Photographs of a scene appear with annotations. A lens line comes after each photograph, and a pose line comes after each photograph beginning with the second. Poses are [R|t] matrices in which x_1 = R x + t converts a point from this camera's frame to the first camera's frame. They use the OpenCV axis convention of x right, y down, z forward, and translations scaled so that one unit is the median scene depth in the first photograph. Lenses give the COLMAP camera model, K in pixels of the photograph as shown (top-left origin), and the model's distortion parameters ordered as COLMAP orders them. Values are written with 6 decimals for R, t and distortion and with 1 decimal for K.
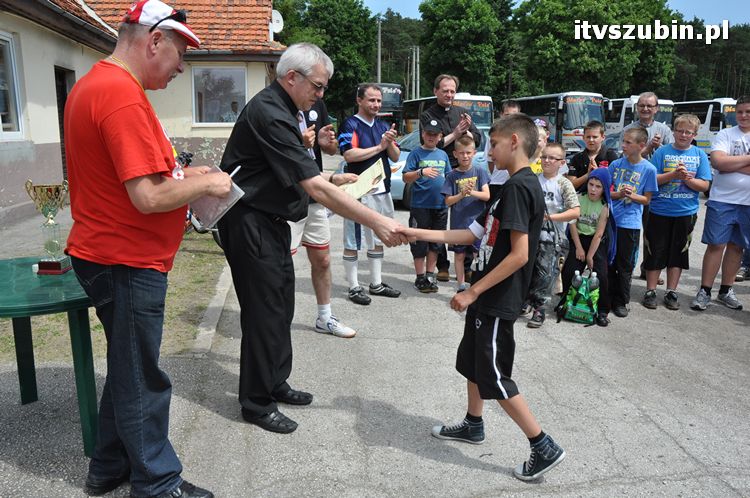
lens RADIAL K [[592.1, 0, 369.9], [0, 592.1, 248.5], [0, 0, 1]] dist [-0.176645, 0.173581]
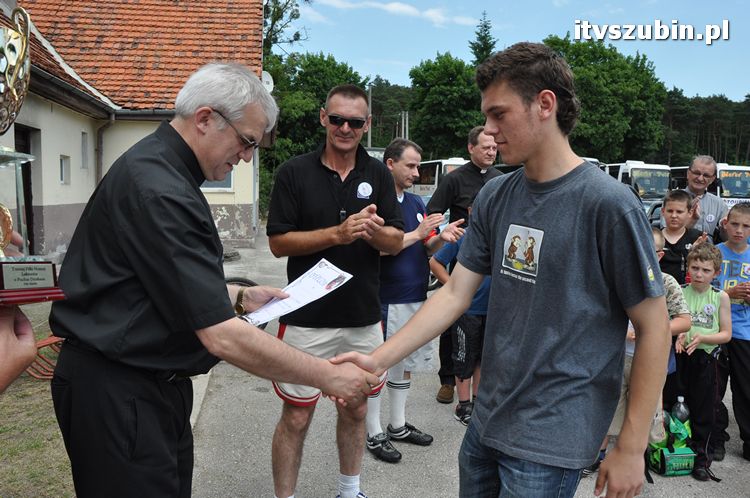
lens RADIAL K [[592.1, 0, 369.9], [0, 592.1, 248.5], [0, 0, 1]] dist [-0.176645, 0.173581]
pose [[0.999768, 0.002653, 0.021385, -0.007548], [-0.000336, 0.994195, -0.107596, -0.012006], [-0.021546, 0.107564, 0.993965, 0.048371]]
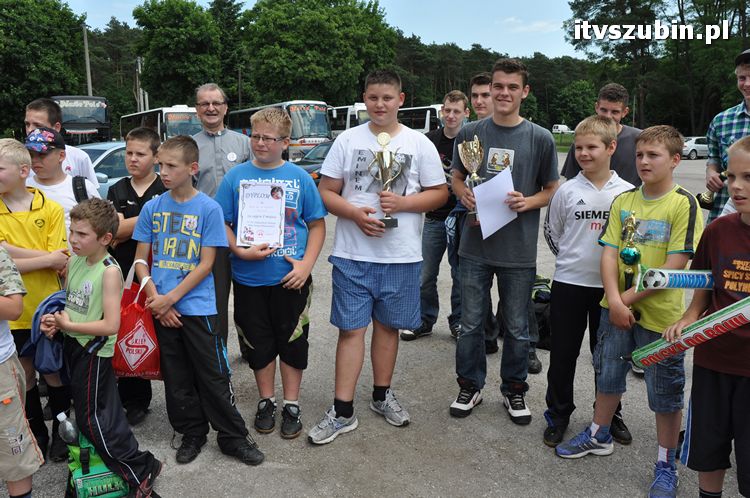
lens RADIAL K [[591.2, 0, 367.0], [0, 591.2, 247.6], [0, 0, 1]] dist [-0.175870, 0.169815]
pose [[0.916540, -0.093848, 0.388776, 0.067707], [0.102873, 0.994692, -0.002410, -0.014096], [-0.386486, 0.042204, 0.921329, 0.073426]]
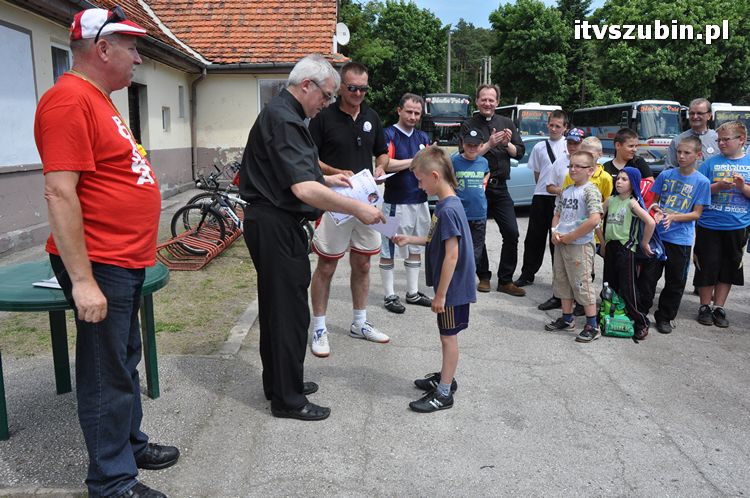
lens RADIAL K [[591.2, 0, 367.0], [0, 591.2, 247.6], [0, 0, 1]] dist [-0.175870, 0.169815]
pose [[0.991964, 0.016113, -0.125494, 0.010714], [-0.018477, 0.999673, -0.017696, 0.000417], [0.125168, 0.019872, 0.991937, -0.000689]]
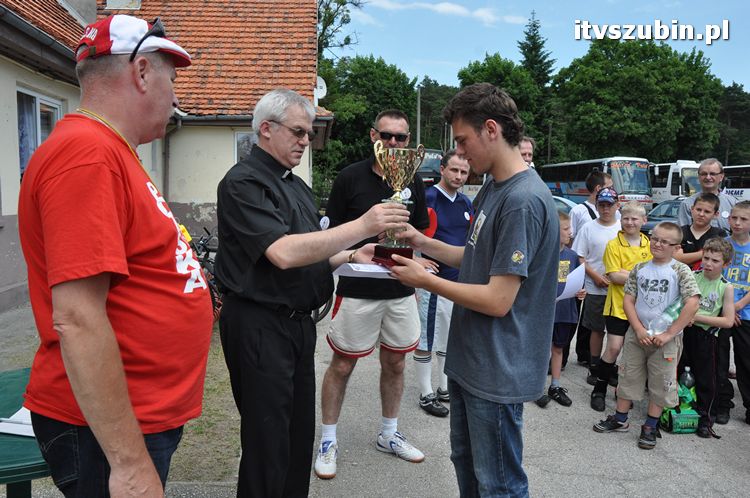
lens RADIAL K [[592.1, 0, 369.9], [0, 592.1, 248.5], [0, 0, 1]] dist [-0.176645, 0.173581]
pose [[0.998187, 0.007668, -0.059697, -0.009606], [-0.014054, 0.994127, -0.107302, -0.006861], [0.058524, 0.107947, 0.992433, 0.022547]]
